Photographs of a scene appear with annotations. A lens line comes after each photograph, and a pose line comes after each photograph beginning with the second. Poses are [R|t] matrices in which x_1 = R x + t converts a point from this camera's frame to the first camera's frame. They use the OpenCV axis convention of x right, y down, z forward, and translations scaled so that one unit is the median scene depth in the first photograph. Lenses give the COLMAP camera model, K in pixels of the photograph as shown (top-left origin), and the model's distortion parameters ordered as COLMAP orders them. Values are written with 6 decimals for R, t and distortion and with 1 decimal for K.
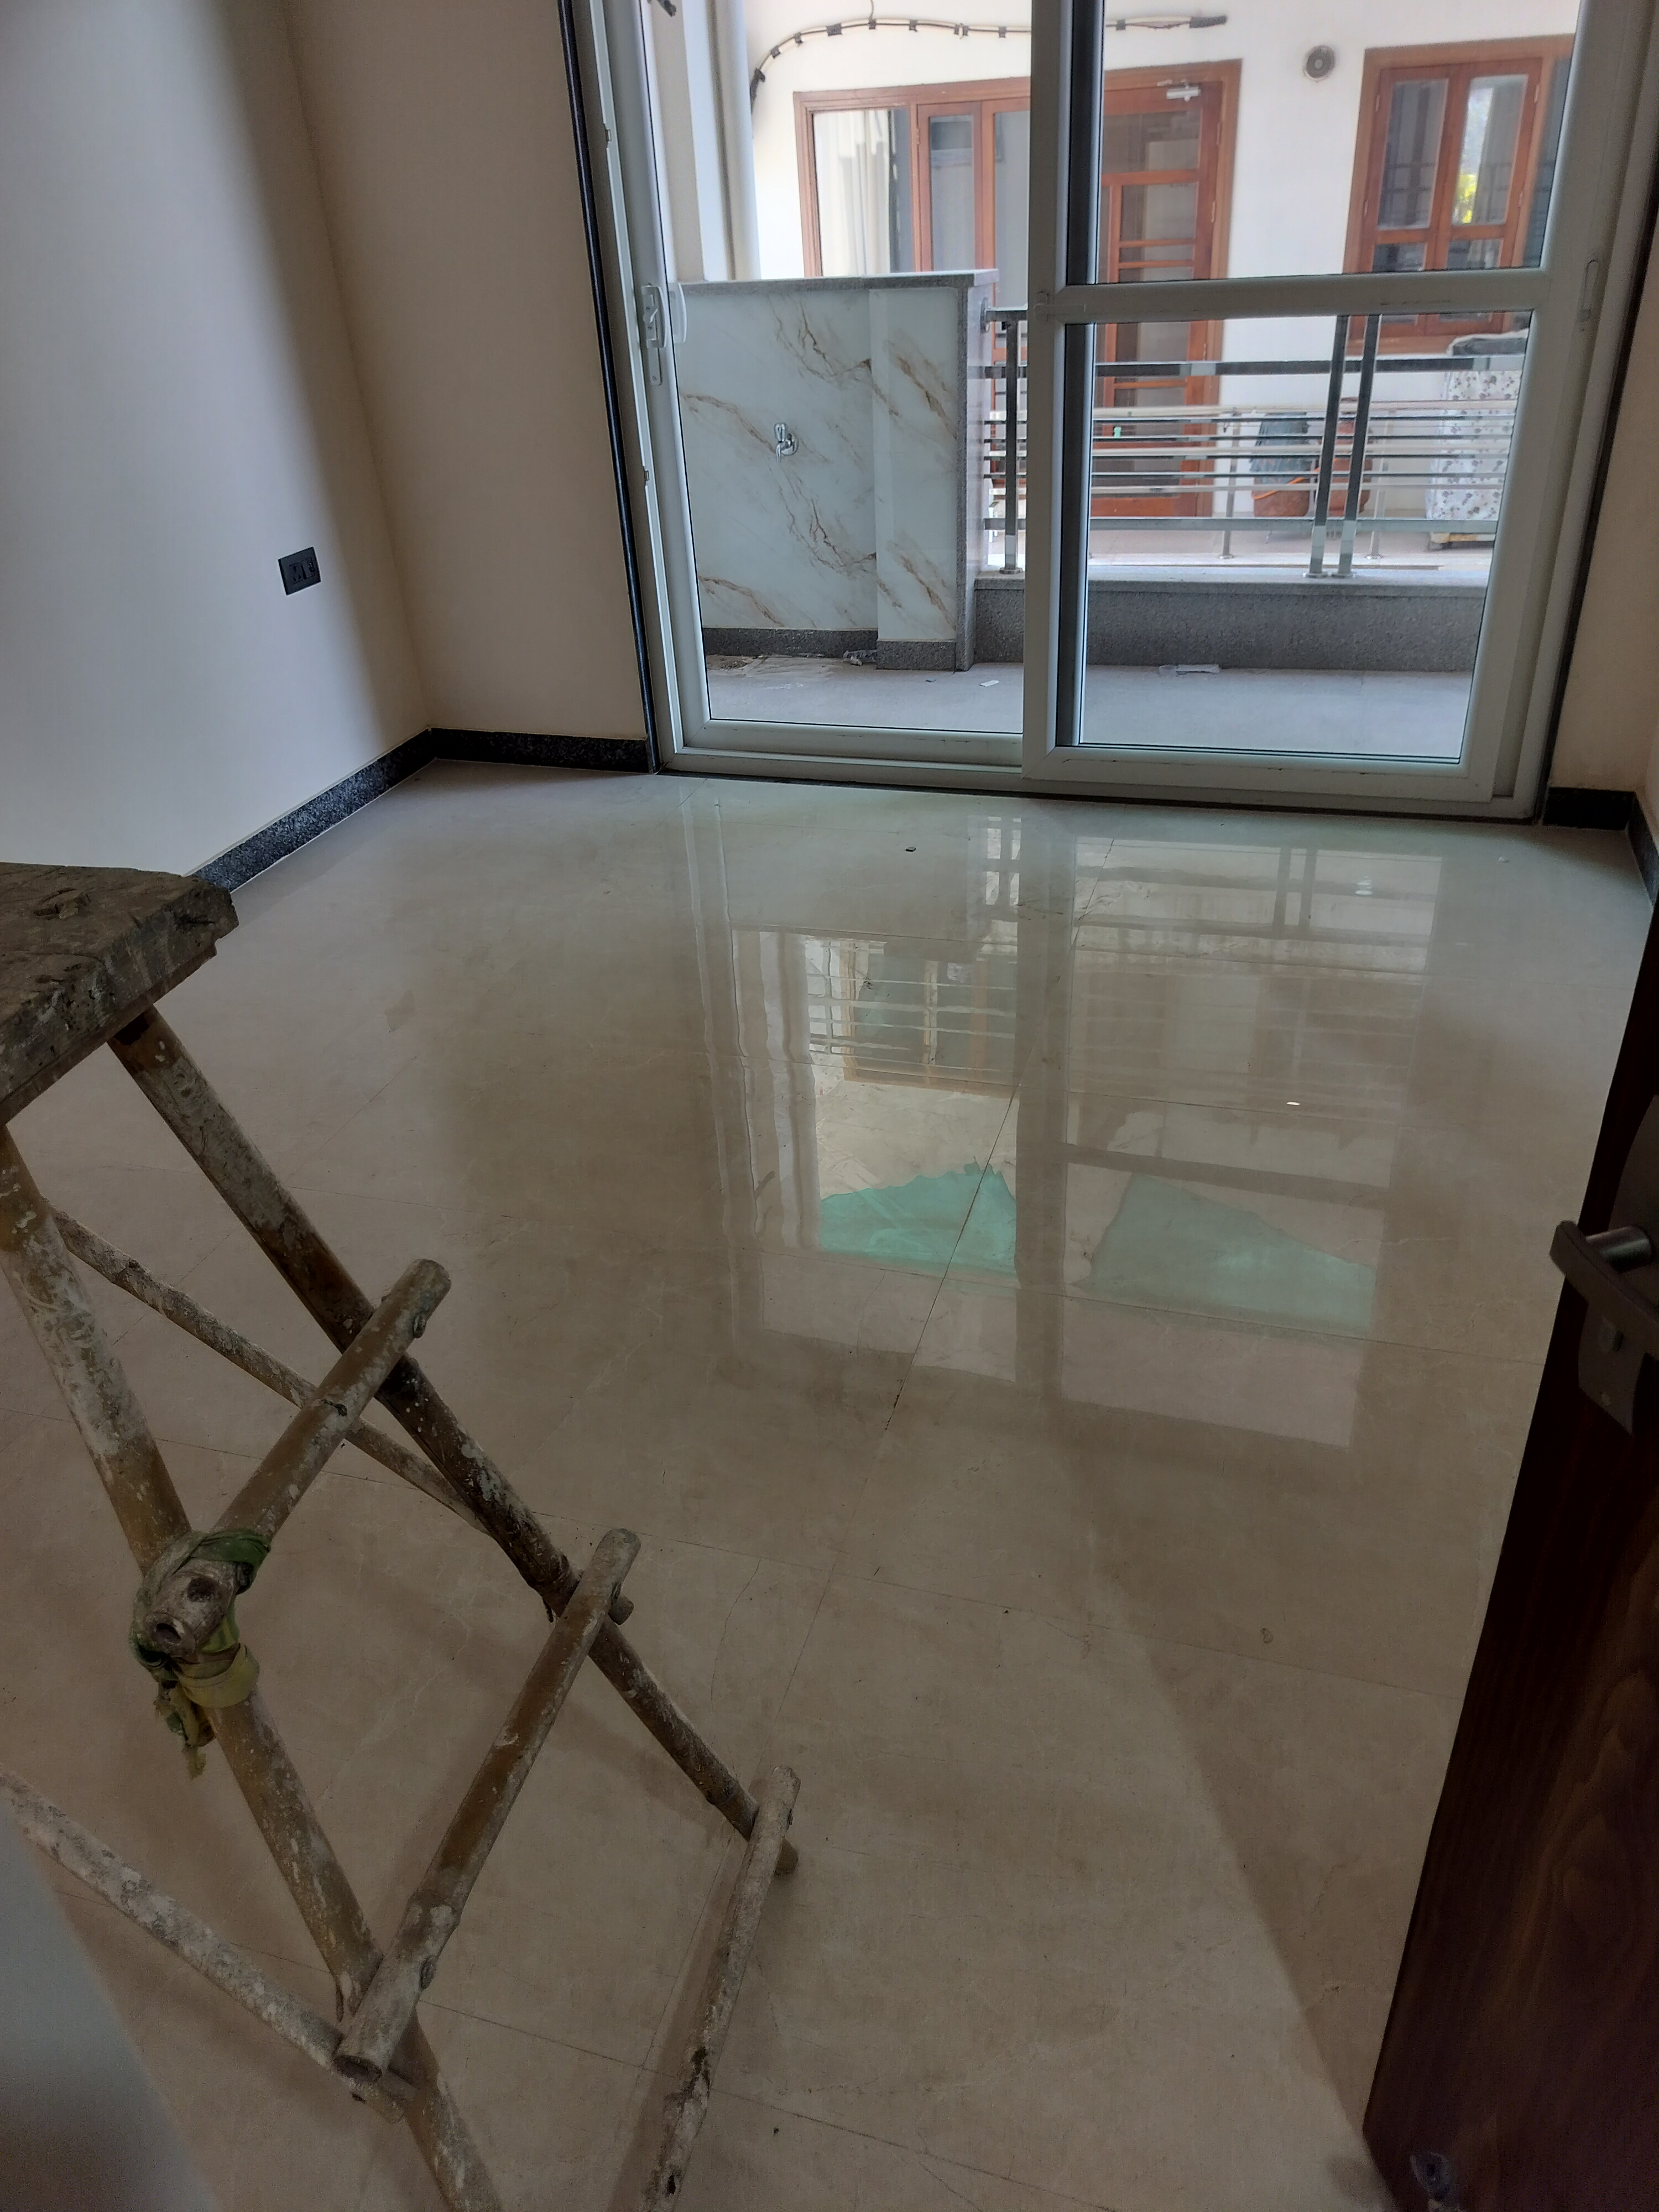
lens RADIAL K [[1592.6, 0, 904.4], [0, 1592.6, 1136.4], [0, 0, 1]] dist [0.051004, -0.044527]
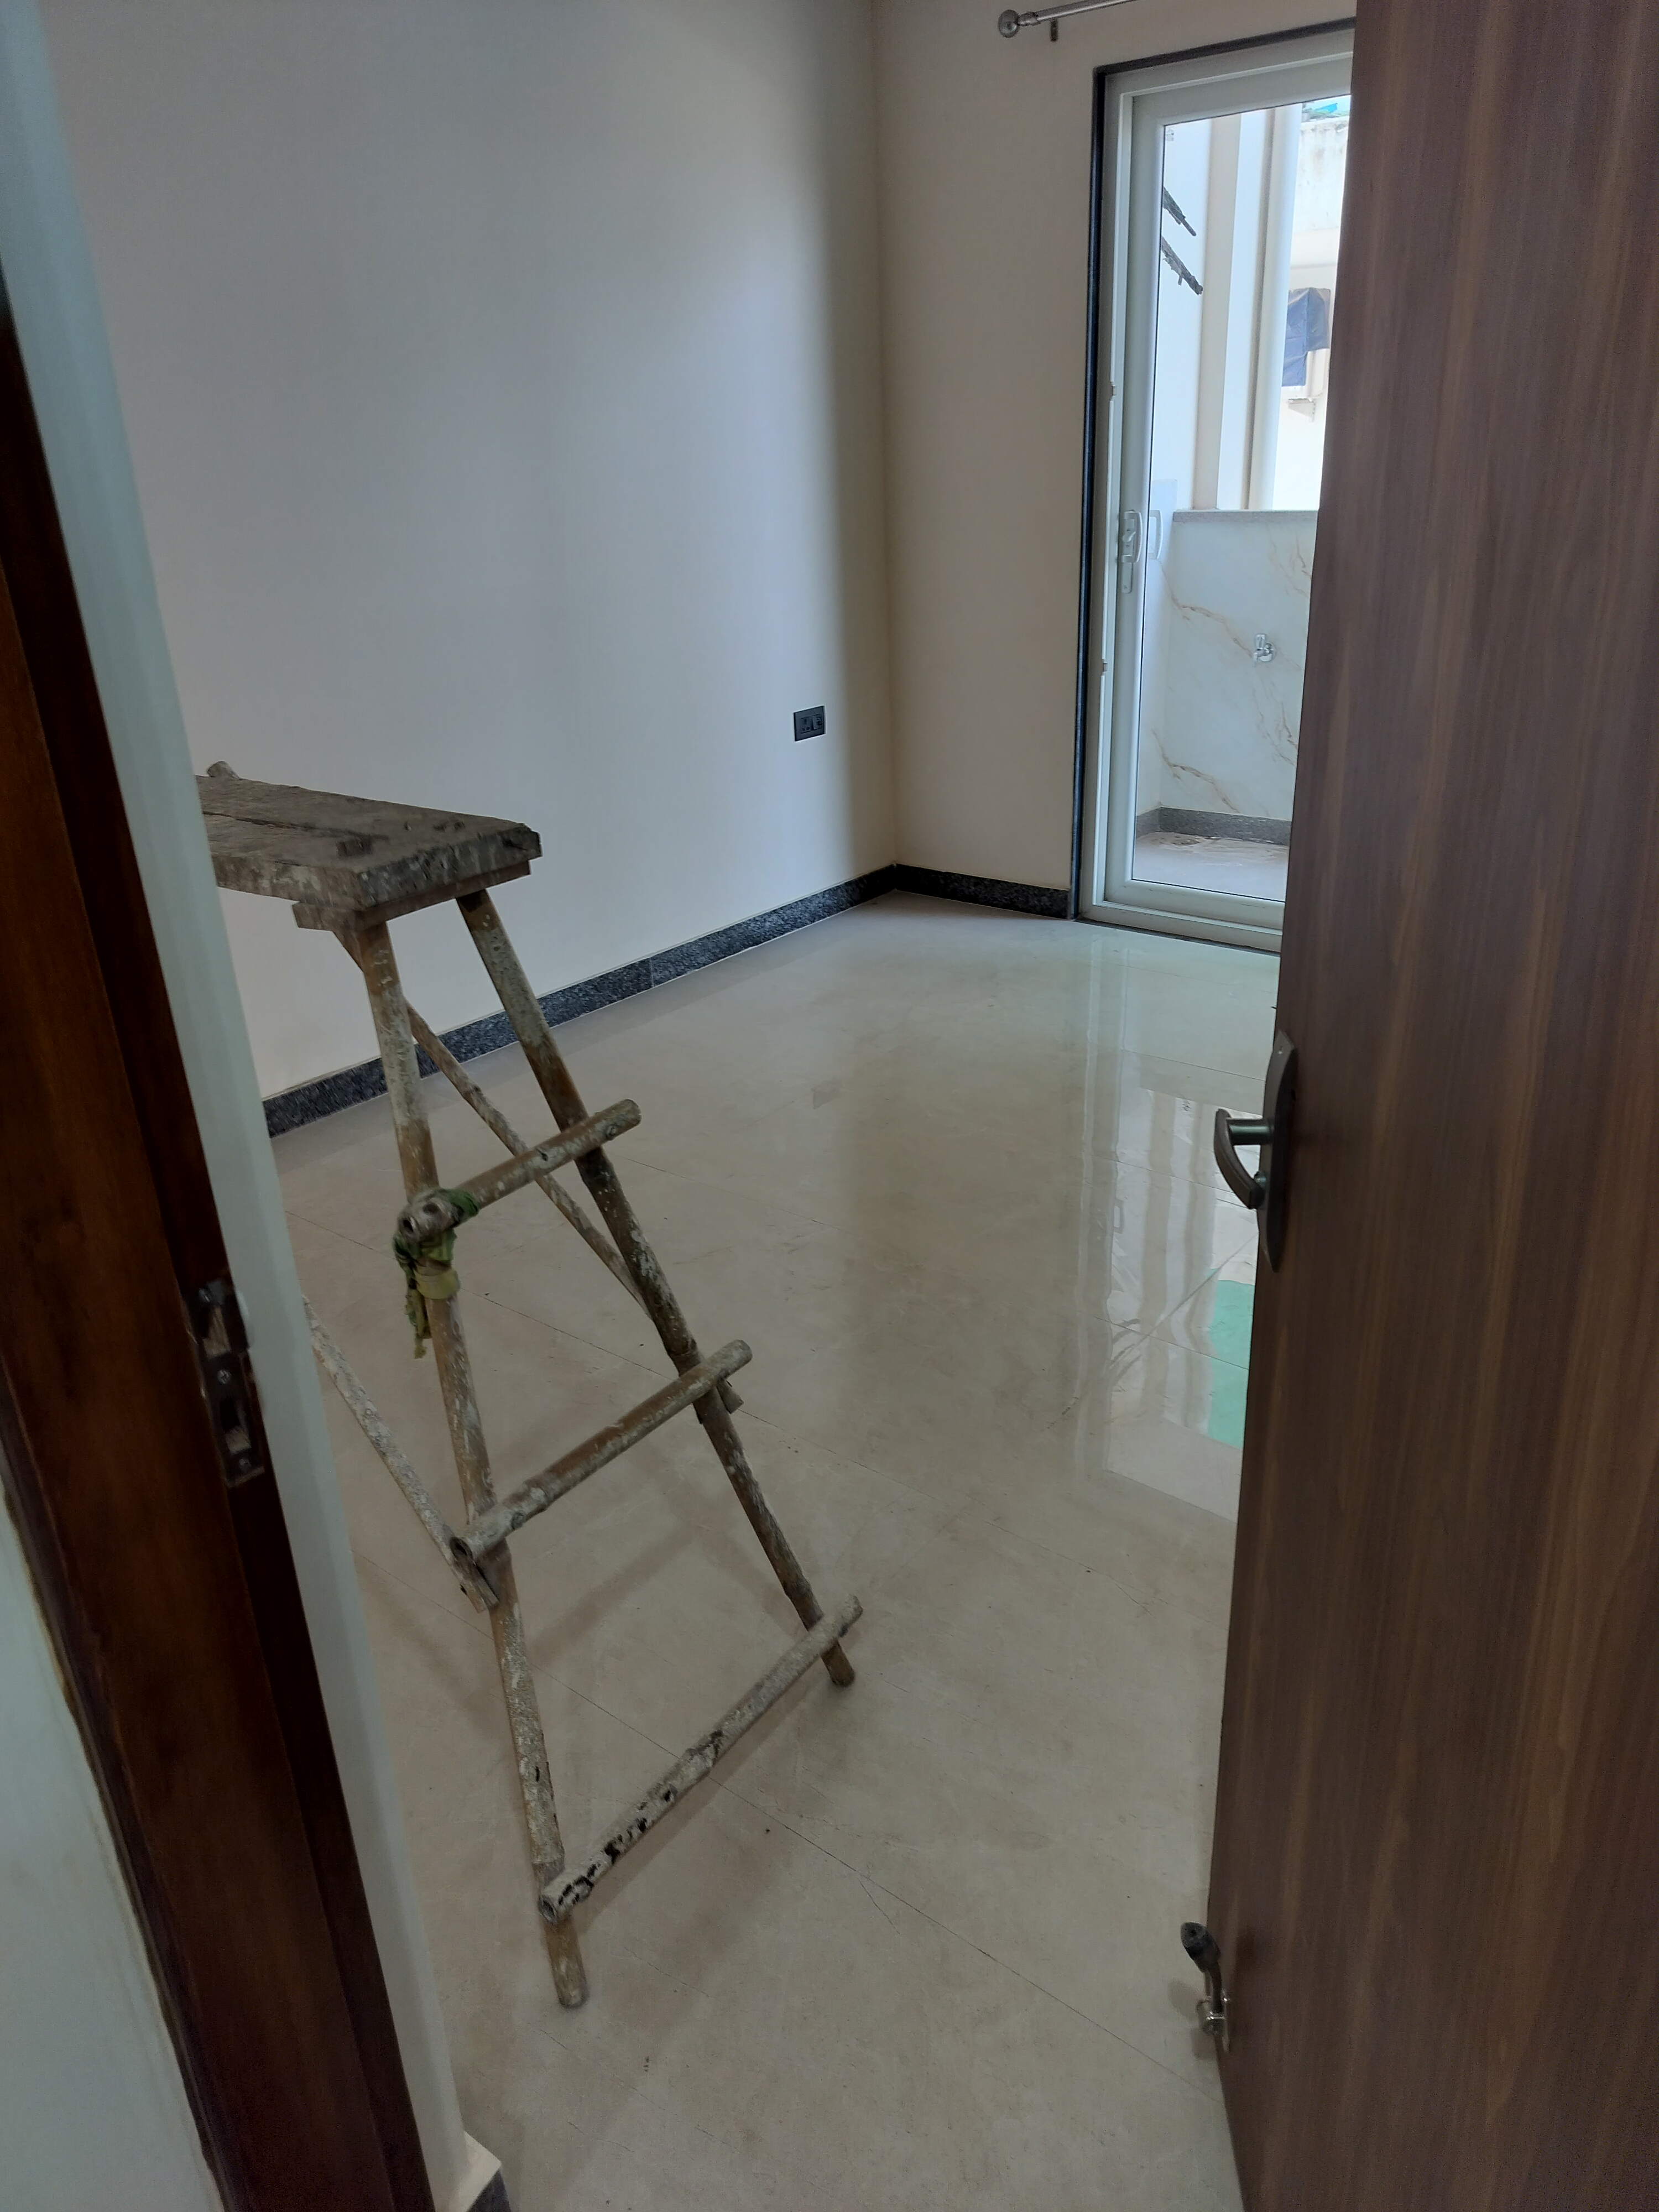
lens RADIAL K [[1543.6, 0, 844.2], [0, 1543.6, 1103.7], [0, 0, 1]] dist [0.128335, -0.187936]
pose [[0.933694, 0.154223, -0.323158, 0.339107], [-0.193178, 0.976845, -0.091959, 0.158985], [0.301493, 0.148289, 0.941866, -0.313407]]
